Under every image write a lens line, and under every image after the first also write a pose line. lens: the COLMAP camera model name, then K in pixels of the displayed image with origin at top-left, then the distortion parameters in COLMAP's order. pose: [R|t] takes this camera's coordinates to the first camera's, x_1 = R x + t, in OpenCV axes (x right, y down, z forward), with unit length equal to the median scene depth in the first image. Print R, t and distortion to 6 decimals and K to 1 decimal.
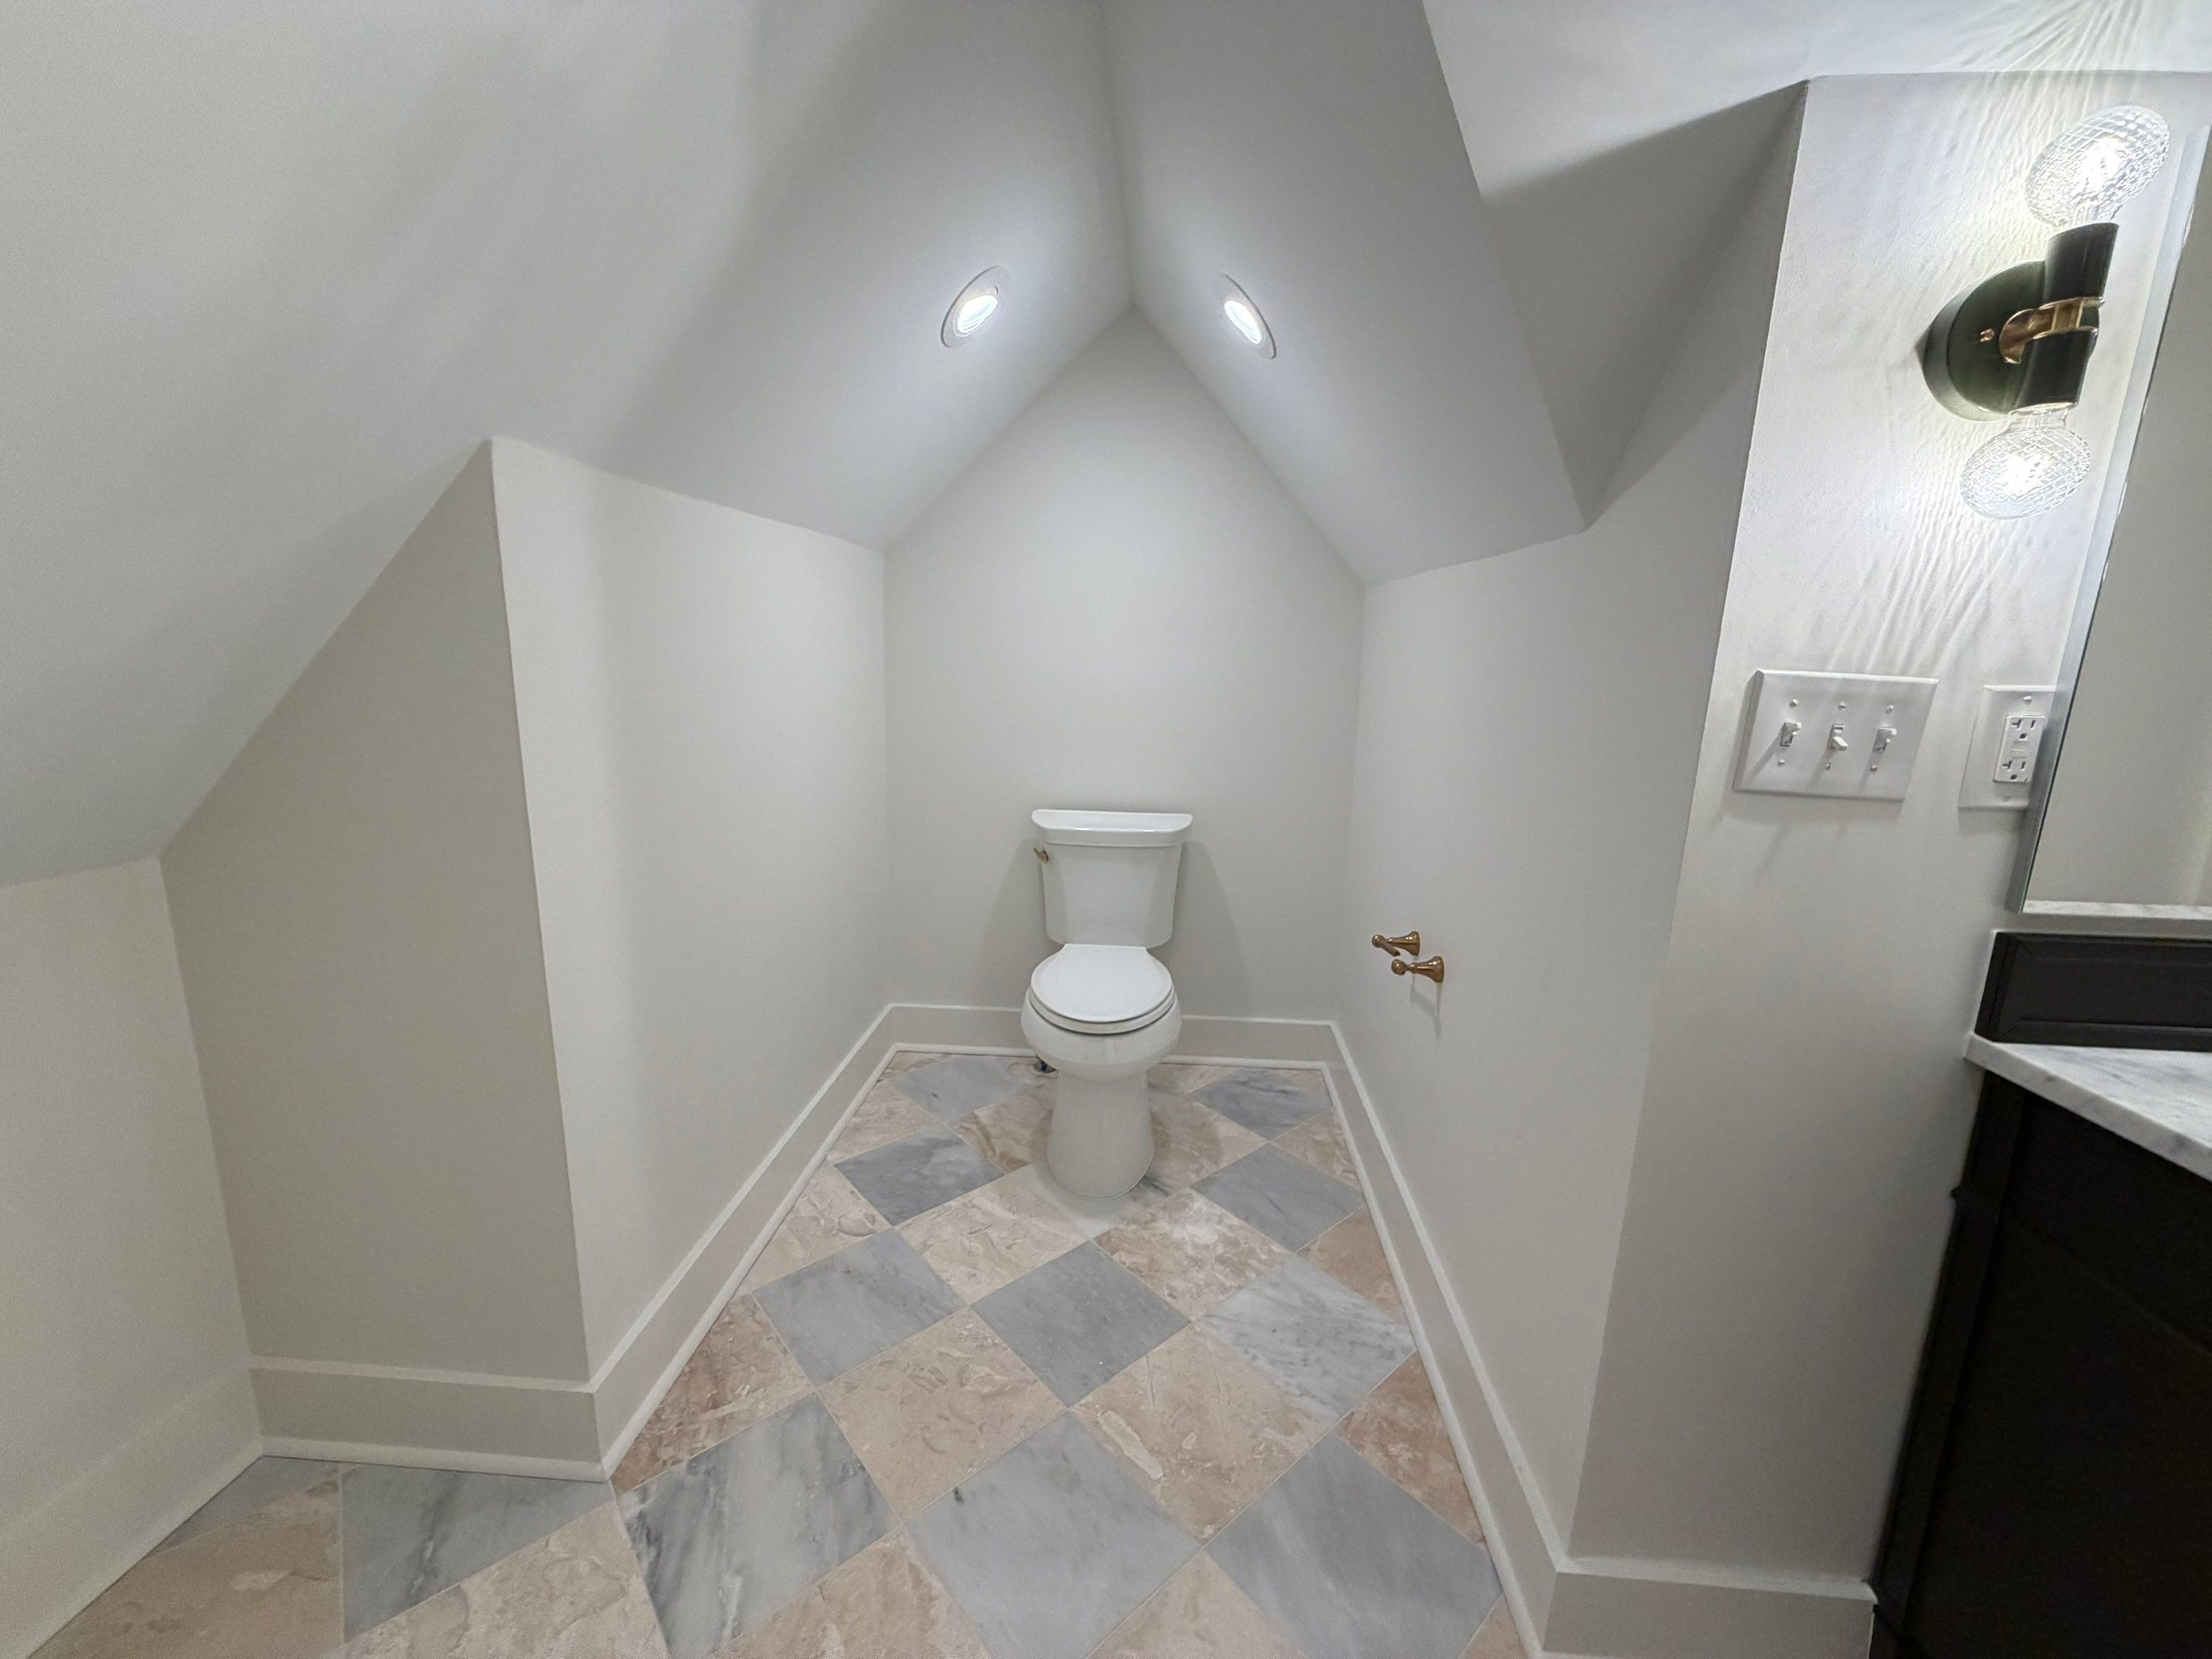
lens RADIAL K [[878.6, 0, 1103.4], [0, 878.6, 829.3], [0, 0, 1]] dist [0.000092, -0.000032]
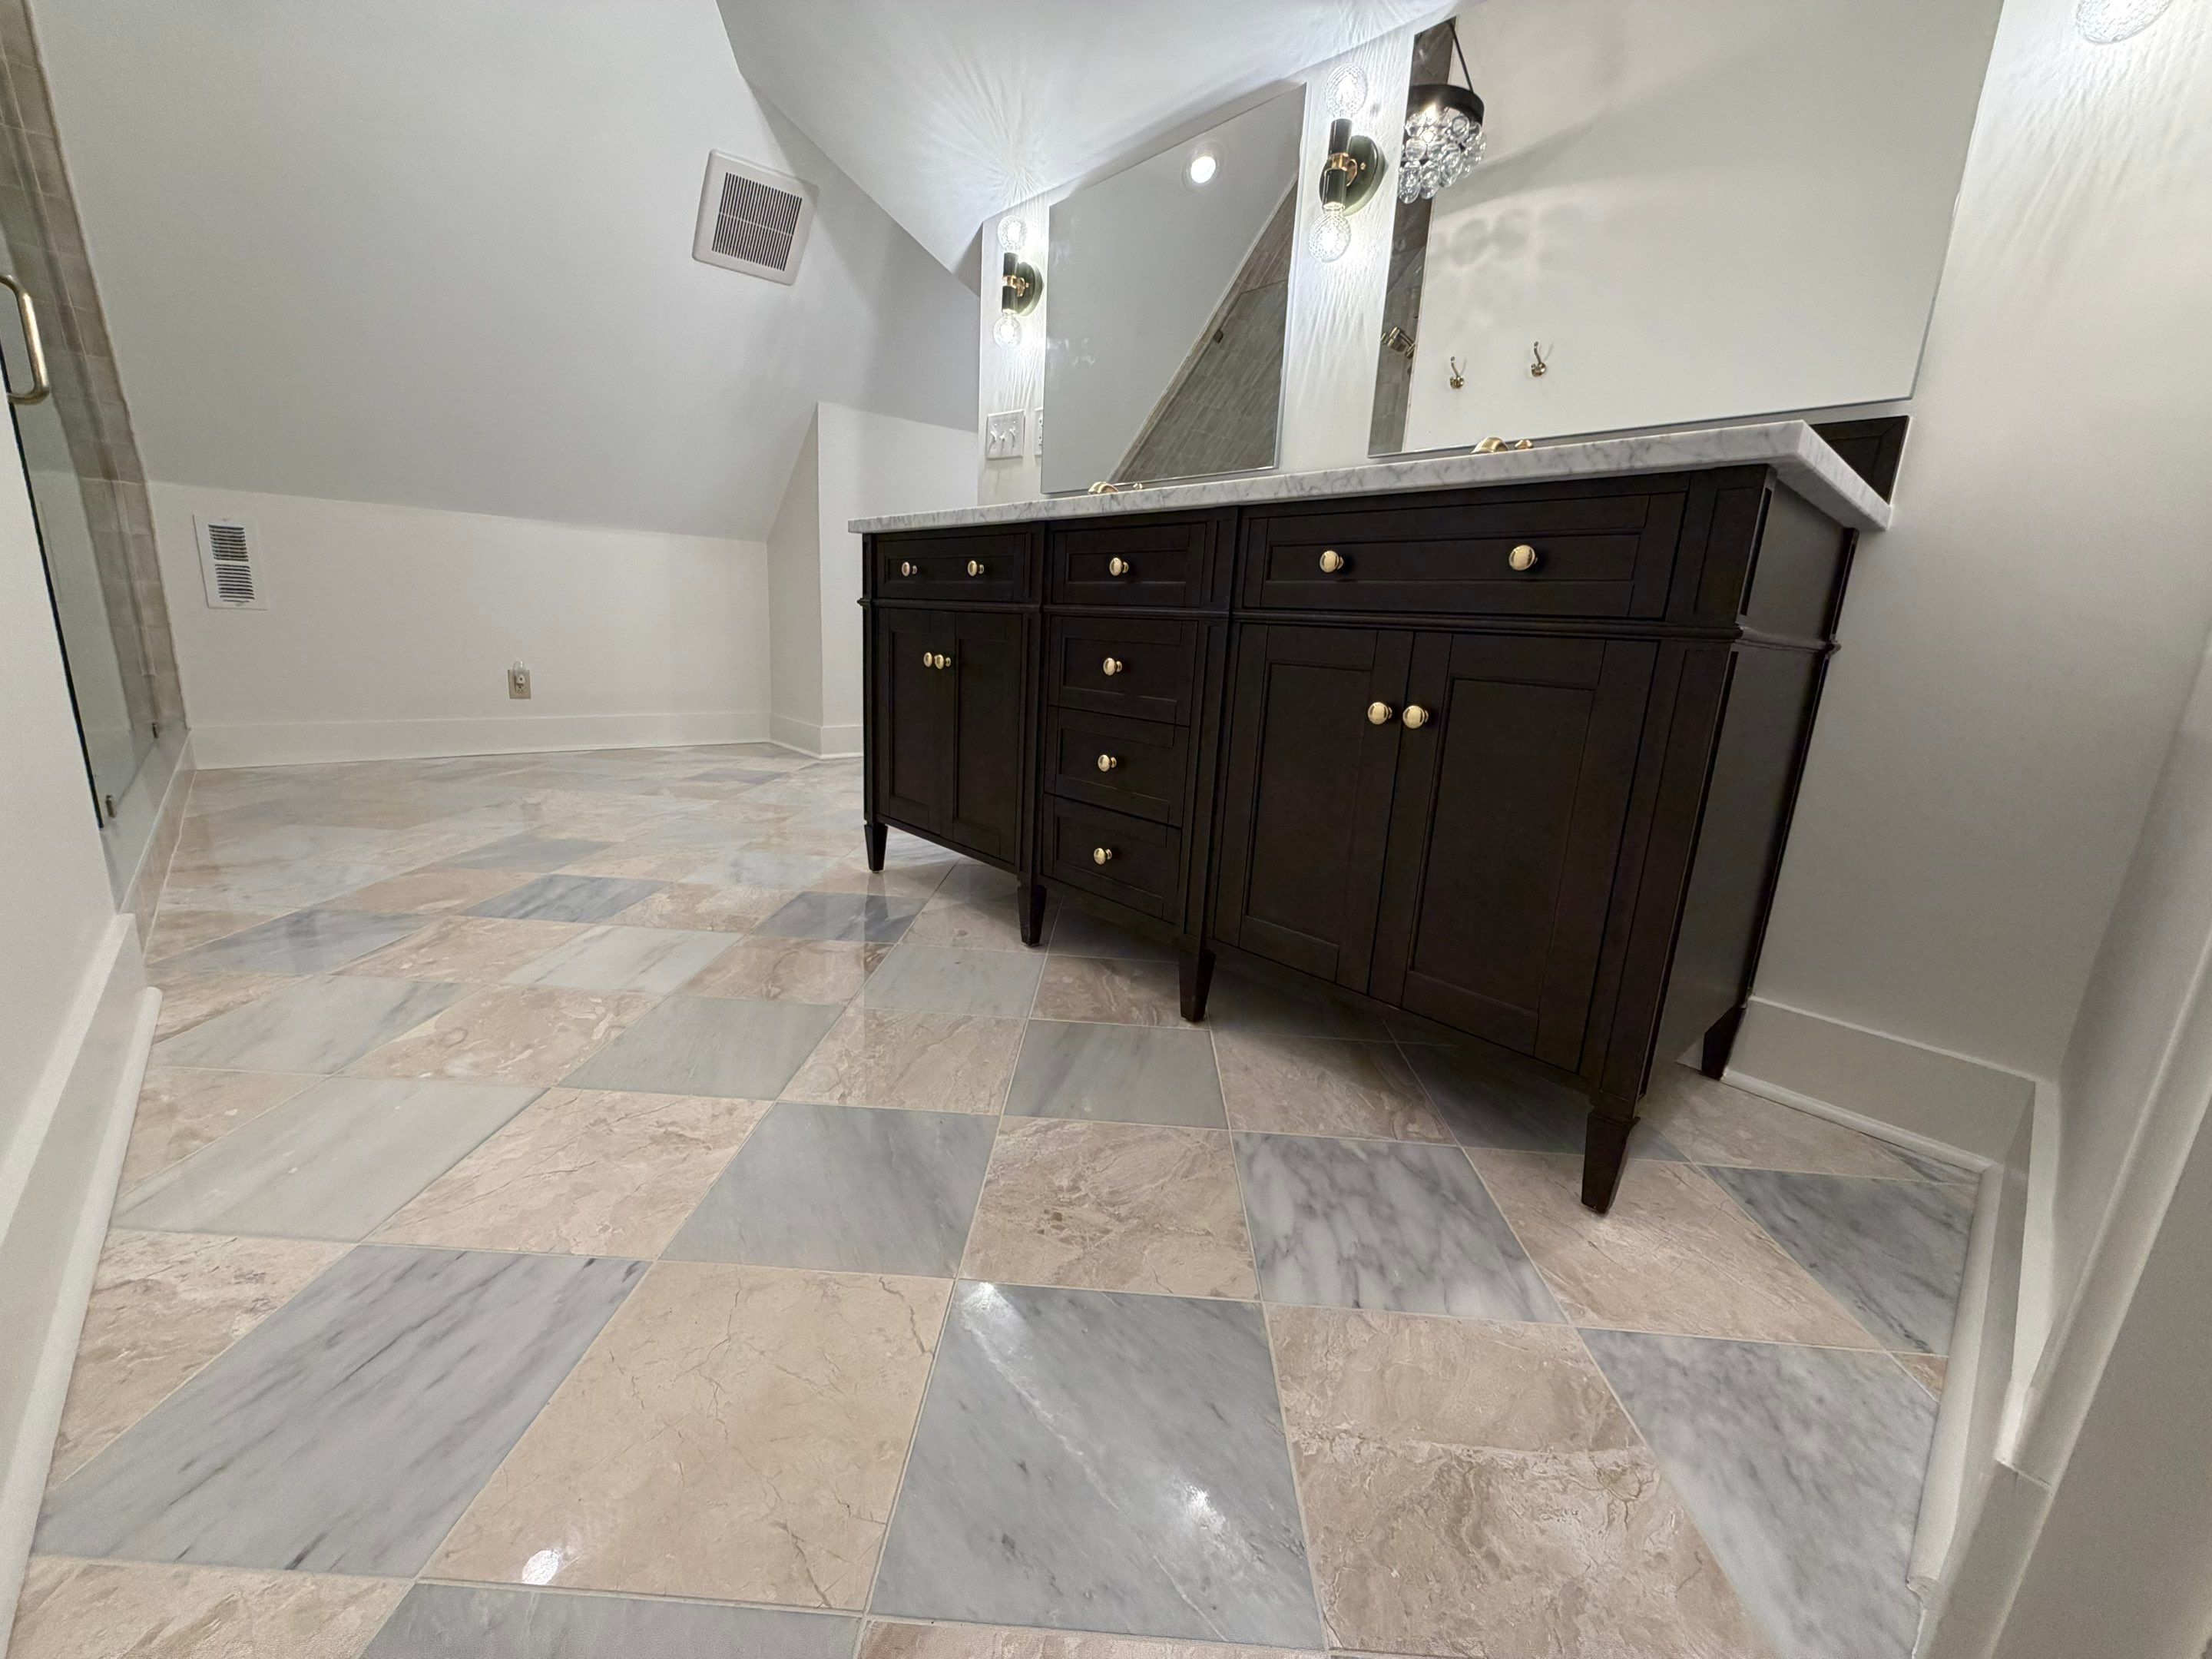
lens RADIAL K [[878.6, 0, 1104.5], [0, 878.6, 830.0], [0, 0, 1]] dist [0.000092, -0.000032]
pose [[0.732516, 0.174536, -0.657995, 2.222268], [-0.171926, 0.982672, 0.069261, 0.632163], [0.658681, 0.062392, 0.749831, -0.599544]]
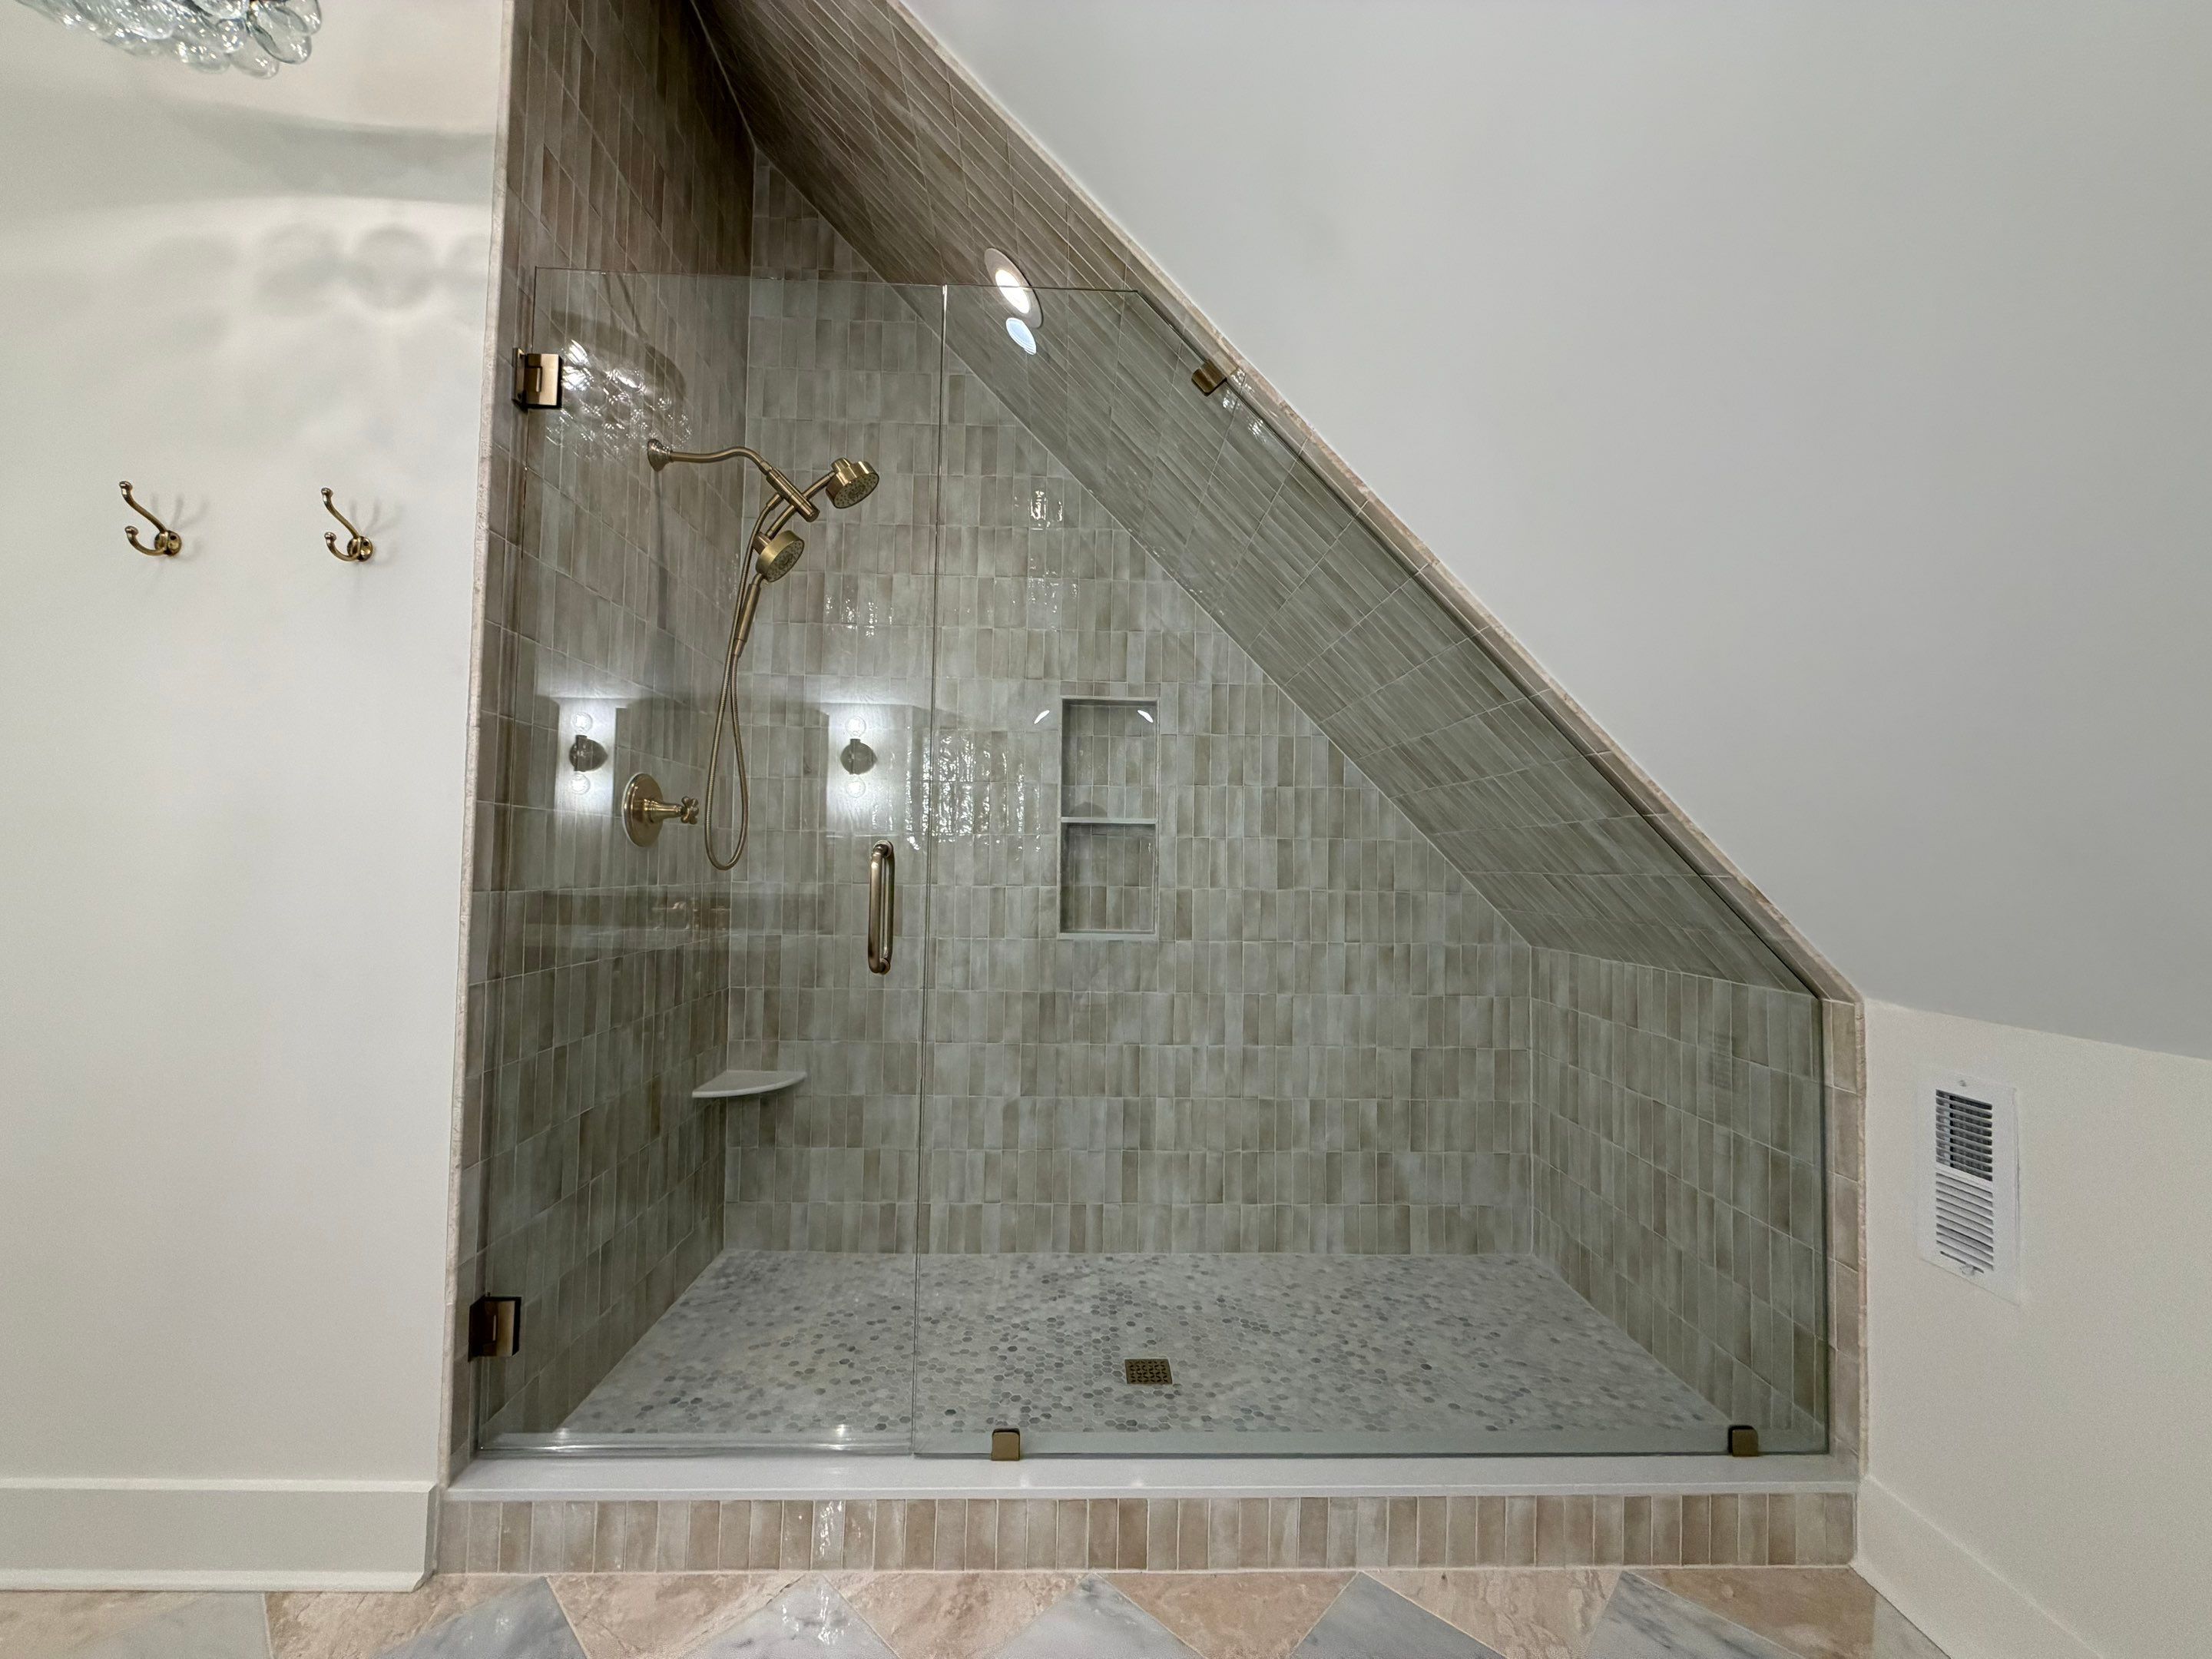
lens RADIAL K [[878.6, 0, 1104.1], [0, 878.6, 830.6], [0, 0, 1]] dist [0.000092, -0.000032]
pose [[-0.993638, -0.046421, -0.102606, -0.021713], [-0.062051, 0.985992, 0.154820, -0.003054], [0.093982, 0.160202, -0.982600, 0.434575]]
